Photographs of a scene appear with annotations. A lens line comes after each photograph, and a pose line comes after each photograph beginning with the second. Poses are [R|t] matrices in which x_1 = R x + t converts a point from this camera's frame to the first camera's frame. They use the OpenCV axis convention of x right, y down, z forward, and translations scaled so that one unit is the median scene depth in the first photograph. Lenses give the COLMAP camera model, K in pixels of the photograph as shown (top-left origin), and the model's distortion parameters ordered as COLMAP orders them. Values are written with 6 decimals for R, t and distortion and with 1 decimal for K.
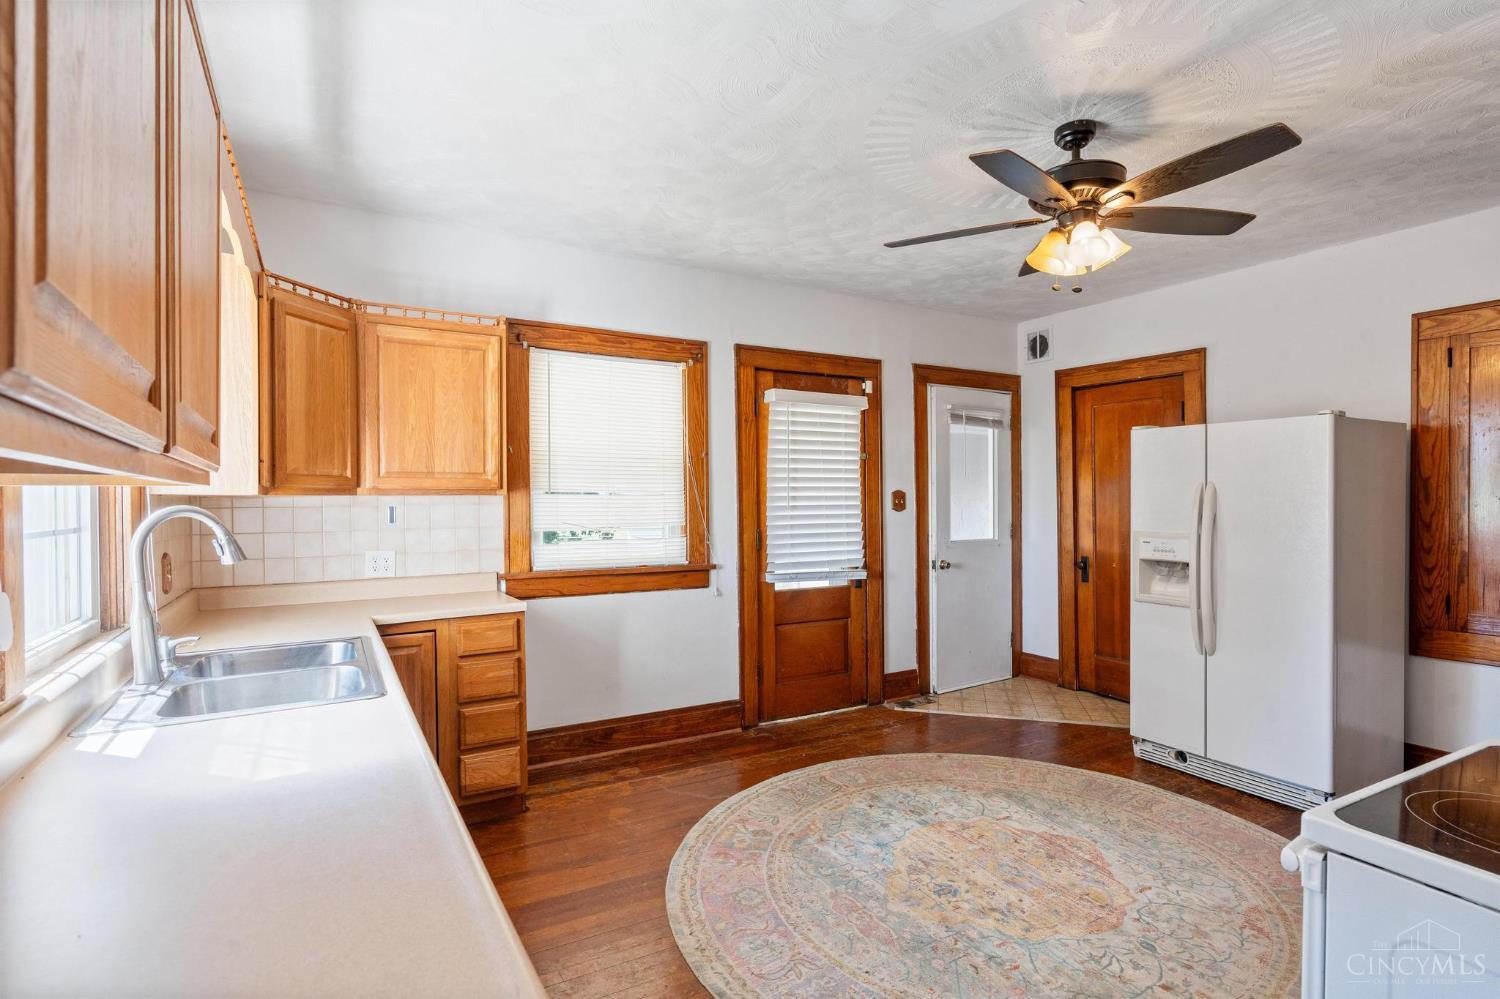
lens RADIAL K [[742.4, 0, 752.6], [0, 742.4, 509.0], [0, 0, 1]] dist [-0.004150, 0.001499]
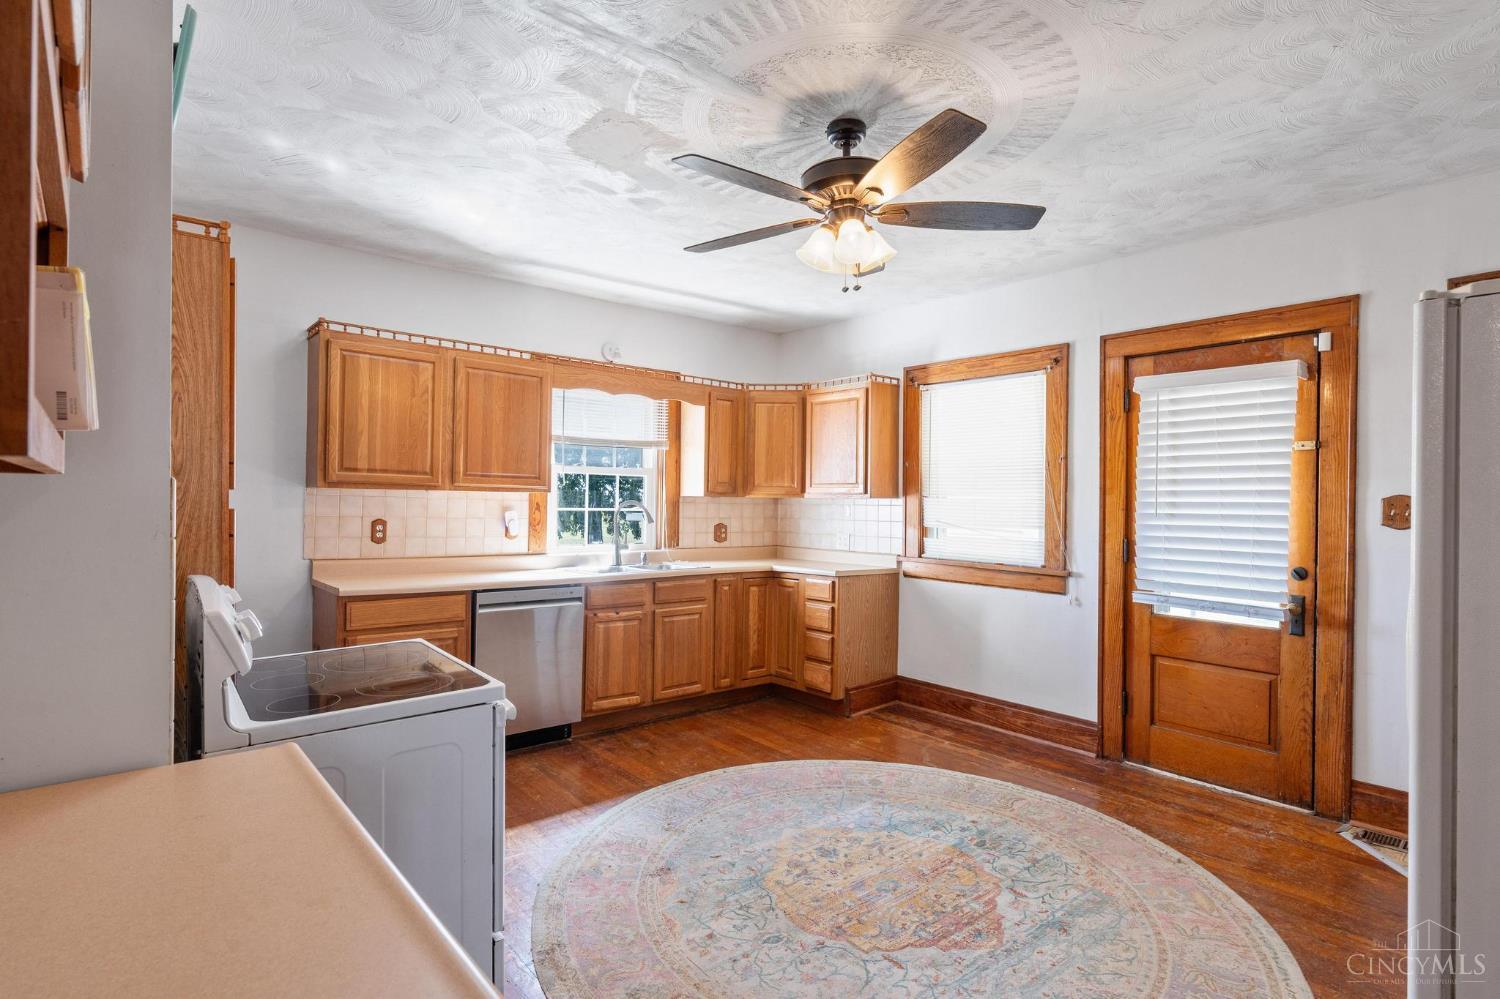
lens RADIAL K [[742.4, 0, 746.4], [0, 742.4, 504.4], [0, 0, 1]] dist [-0.004150, 0.001499]
pose [[0.174427, 0.011559, -0.984602, 0.890991], [-0.026575, 0.999622, 0.007027, -0.009010], [0.984311, 0.024940, 0.174668, 0.449710]]
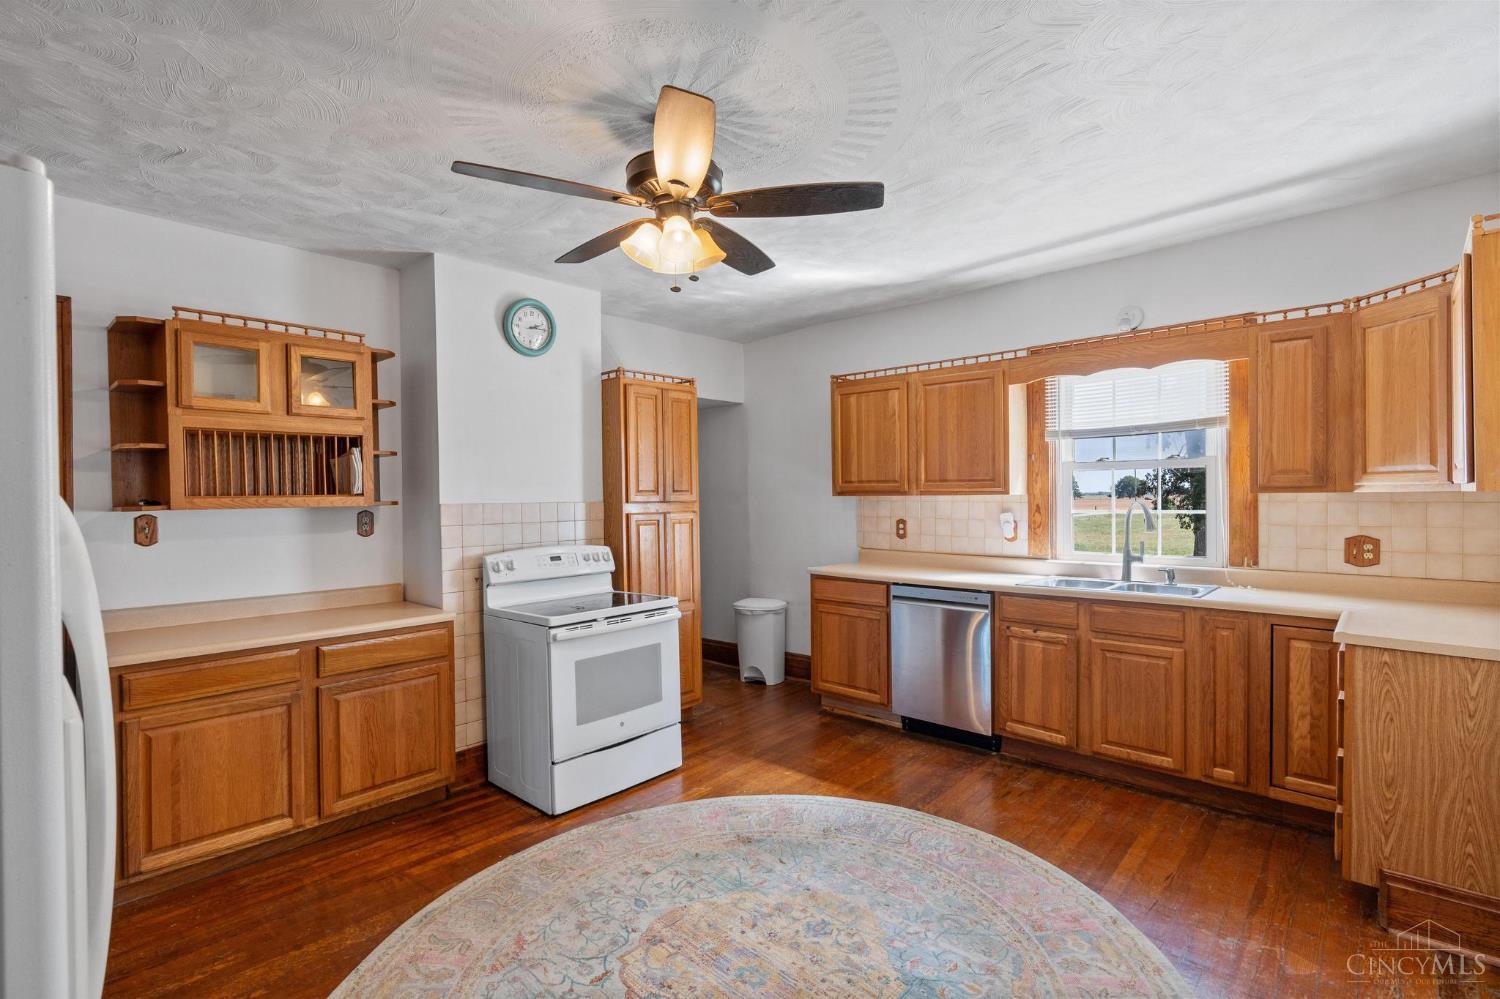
lens RADIAL K [[698.3, 0, 752.5], [0, 698.3, 502.3], [0, 0, 1]] dist [-0.004293, 0.000096]
pose [[-0.954135, 0.021415, -0.298610, 0.394658], [0.015516, 0.999635, 0.022113, -0.028010], [0.298975, 0.016465, -0.954119, 1.205708]]
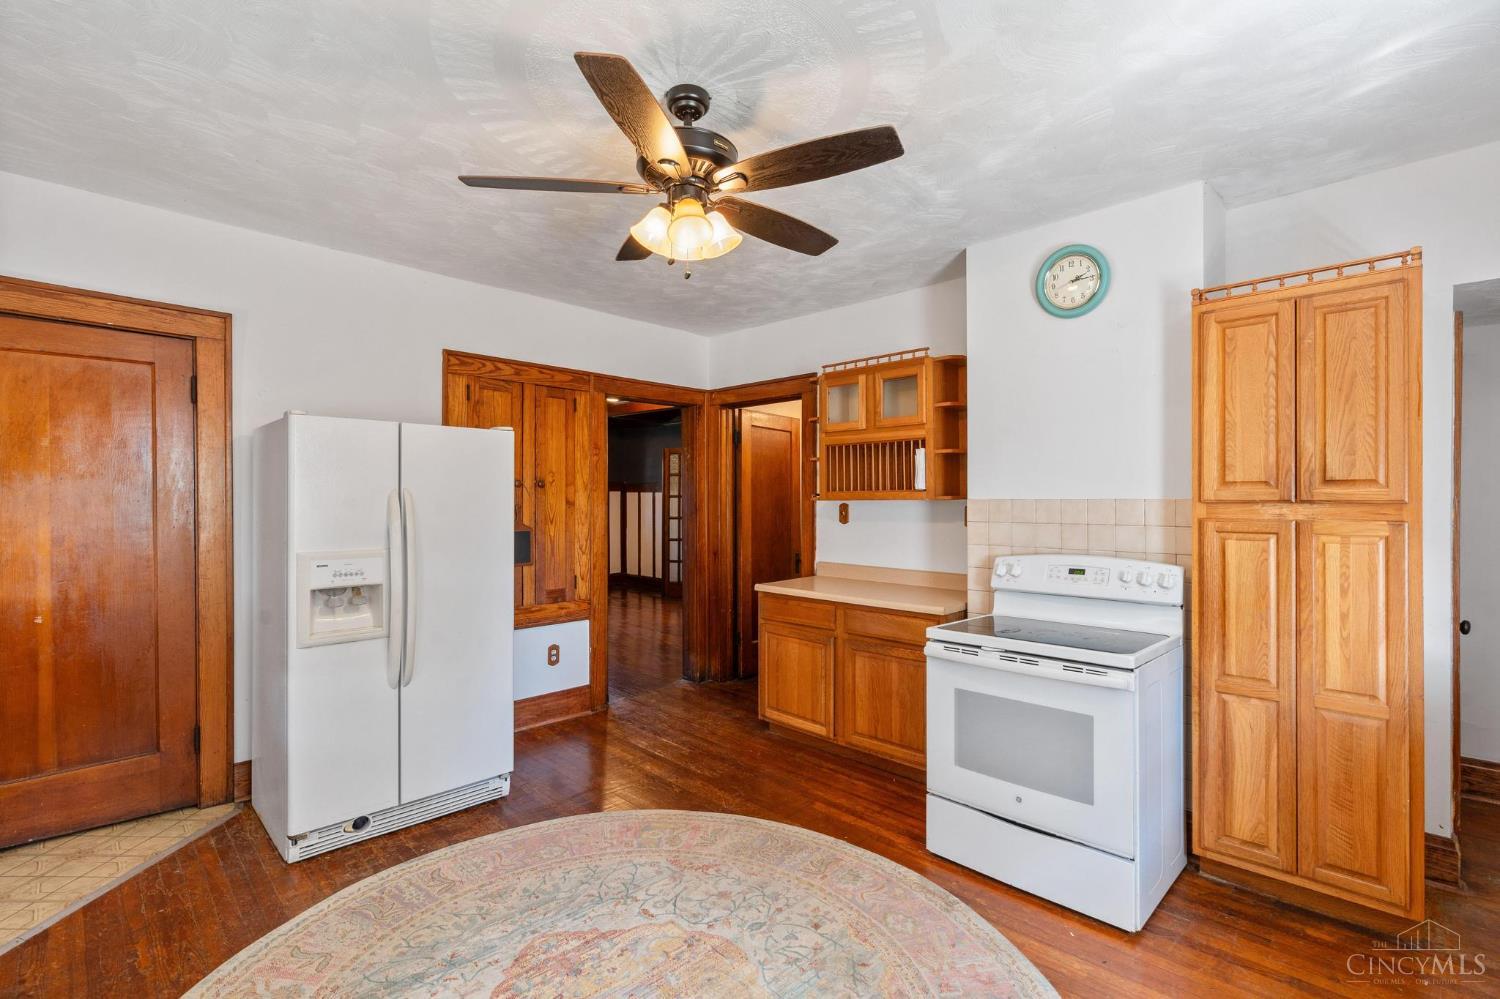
lens RADIAL K [[676.7, 0, 749.4], [0, 676.7, 502.1], [0, 0, 1]] dist [-0.005323, 0.000291]
pose [[-0.260411, 0.001235, 0.965497, -0.238031], [0.015300, 0.999879, 0.002847, -0.015195], [-0.965377, 0.015514, -0.260399, 0.732476]]
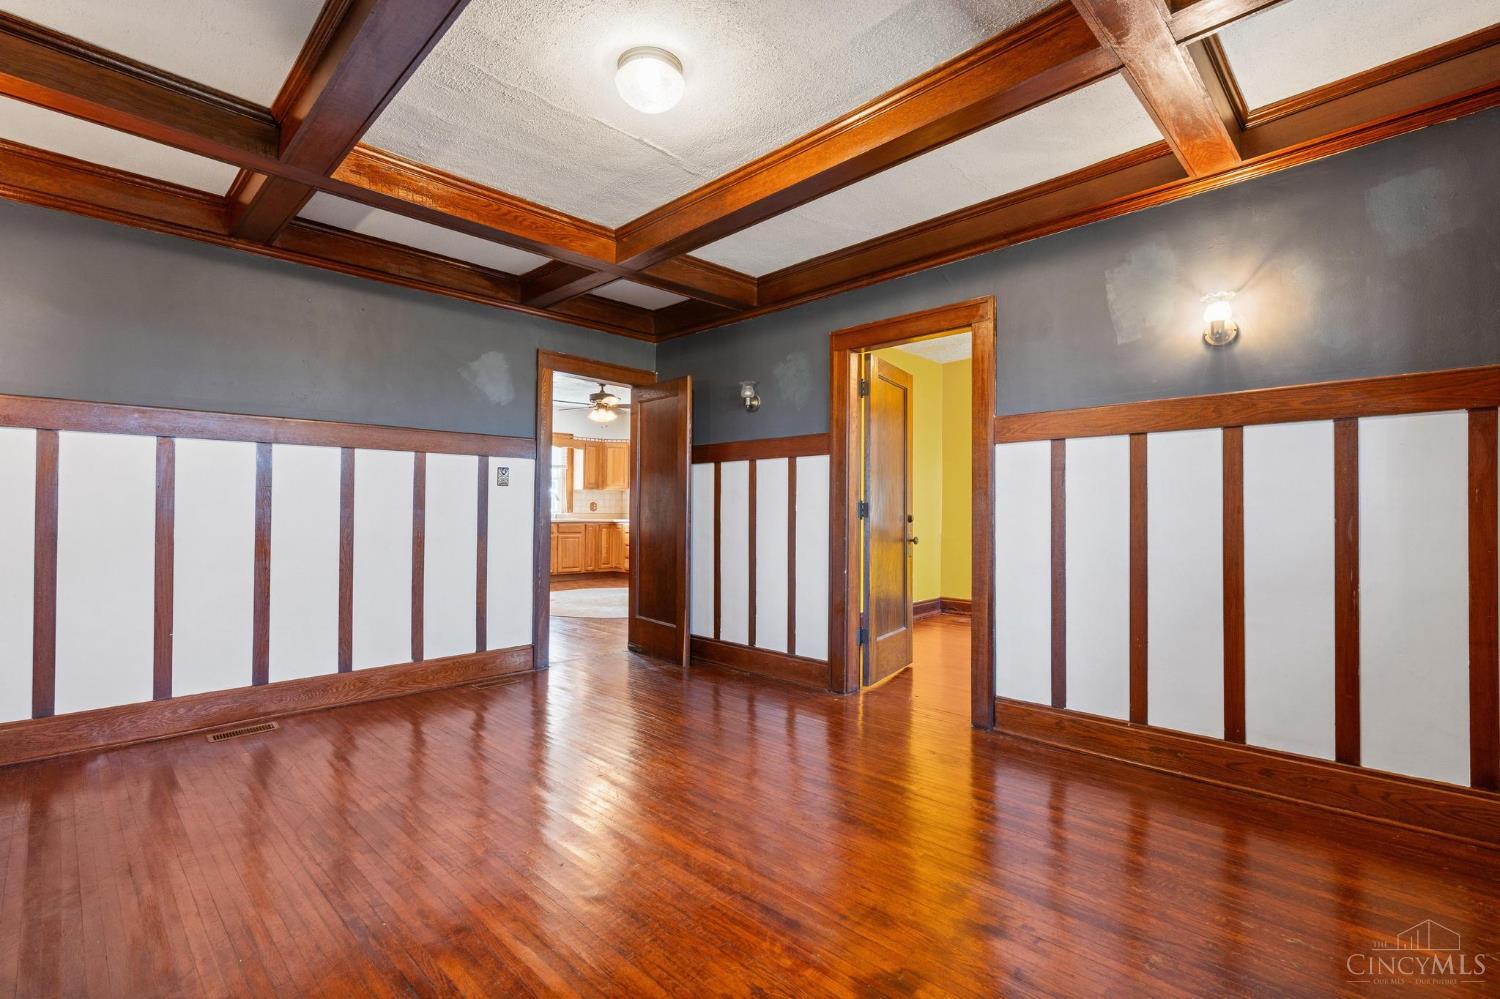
lens RADIAL K [[676.7, 0, 745.2], [0, 676.7, 496.8], [0, 0, 1]] dist [-0.005323, 0.000291]
pose [[0.256617, -0.005118, -0.966500, 2.376312], [-0.023308, 0.999662, -0.011482, 0.033482], [0.966232, 0.025474, 0.256411, 0.537913]]
